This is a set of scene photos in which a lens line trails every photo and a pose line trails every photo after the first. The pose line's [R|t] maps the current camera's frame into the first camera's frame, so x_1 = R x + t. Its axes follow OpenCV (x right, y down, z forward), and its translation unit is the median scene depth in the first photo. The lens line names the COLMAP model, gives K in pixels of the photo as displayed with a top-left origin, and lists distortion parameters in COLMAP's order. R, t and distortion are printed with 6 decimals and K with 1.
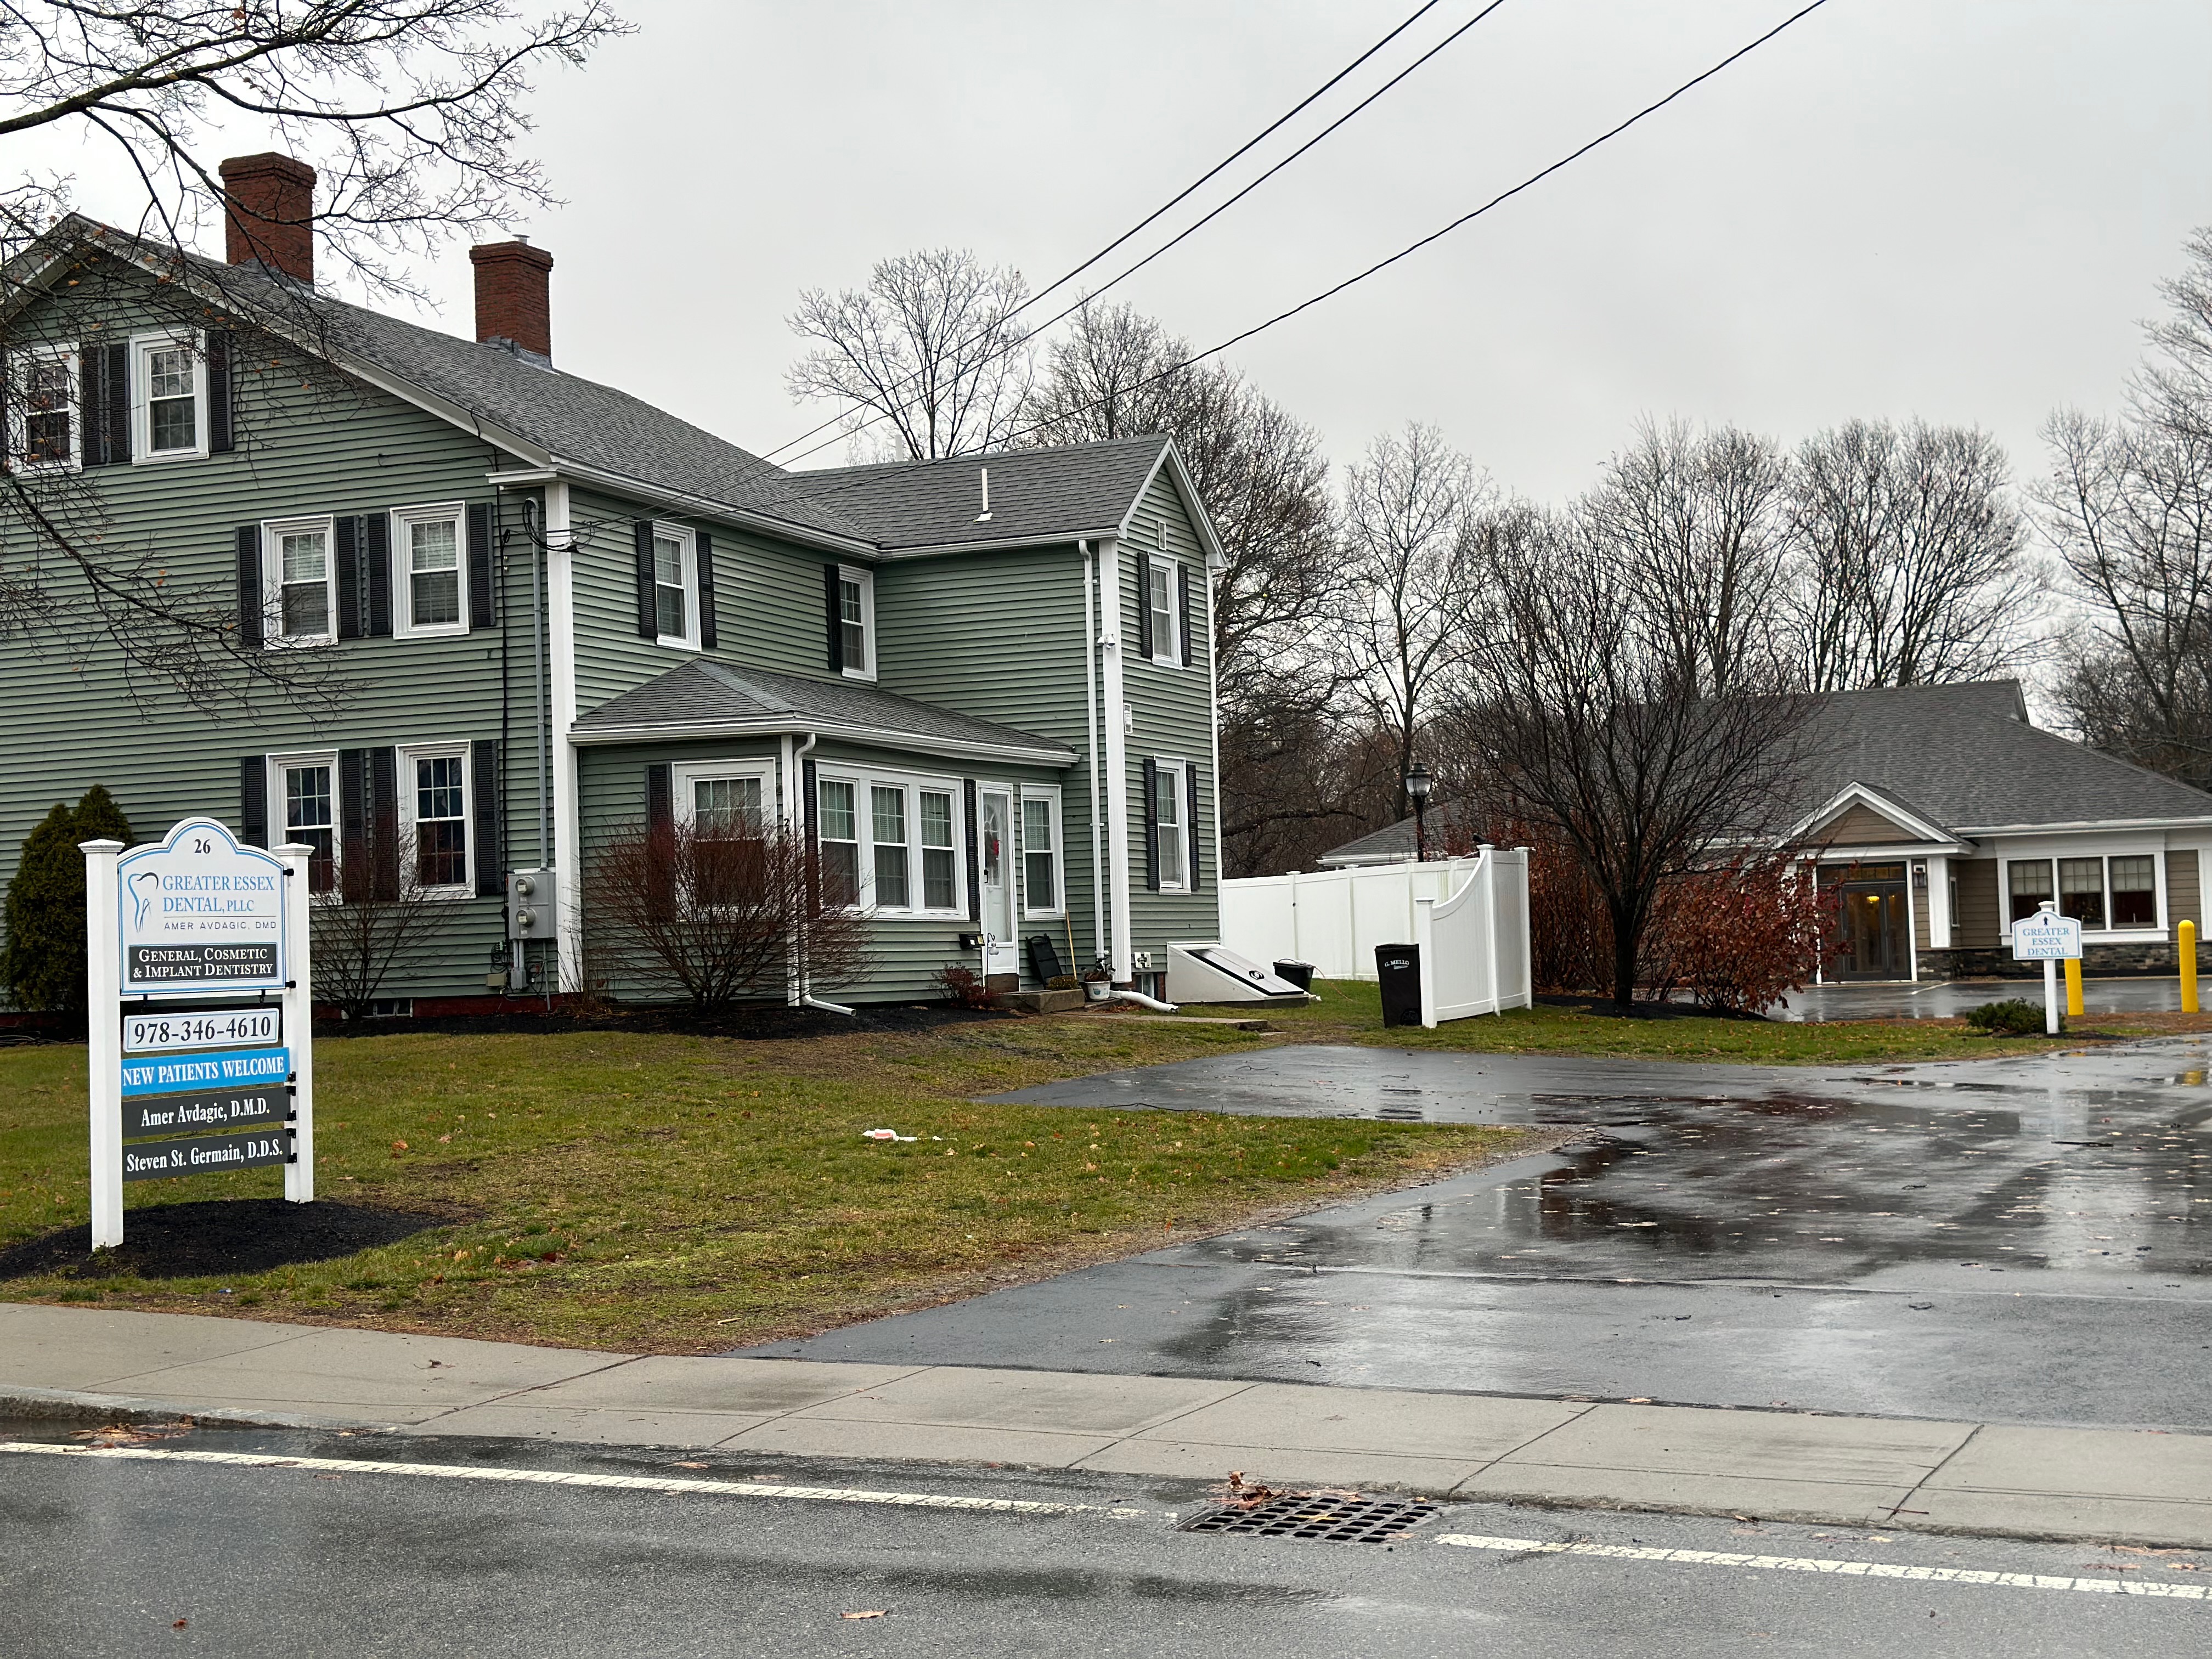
lens RADIAL K [[3044.3, 0, 1107.4], [0, 3044.3, 834.0], [0, 0, 1]] dist [0.116442, 0.000000]
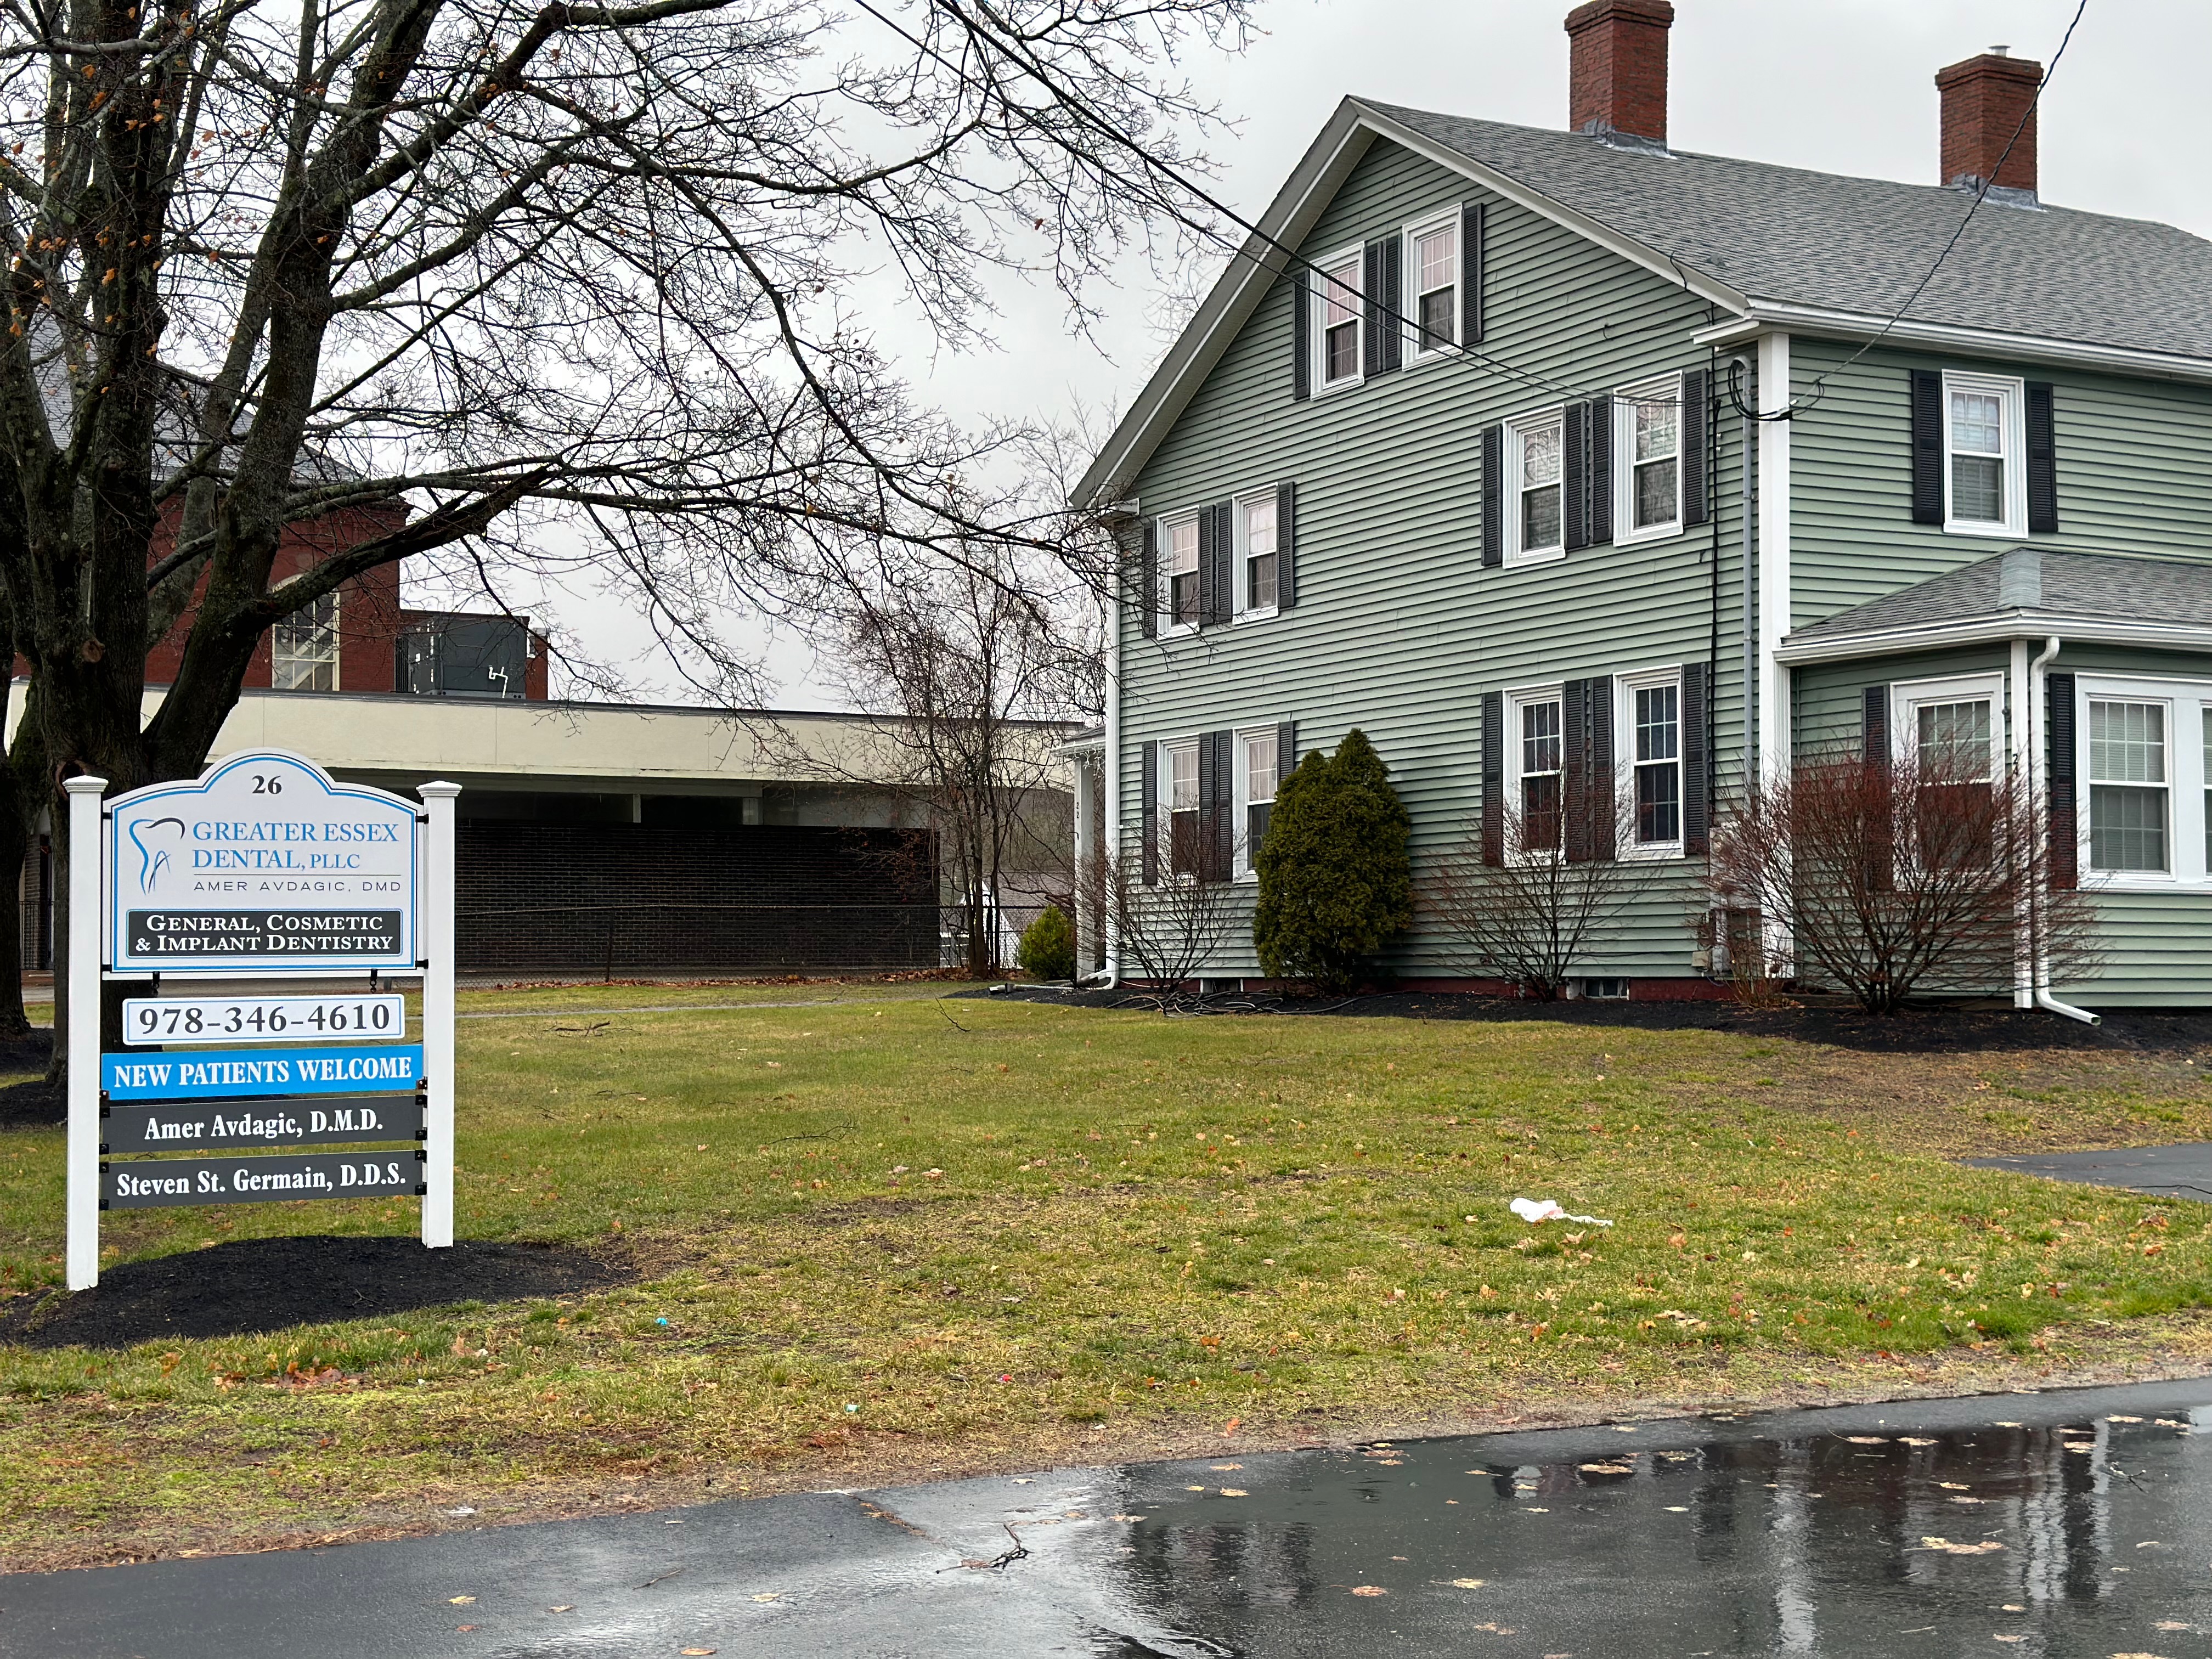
lens RADIAL K [[3044.3, 0, 1118.9], [0, 3044.3, 838.4], [0, 0, 1]] dist [0.116442, 0.000000]
pose [[0.775425, 0.001772, -0.631437, 0.191400], [0.007249, 0.999905, 0.011708, 0.005208], [0.631398, -0.013656, 0.775338, 0.275622]]
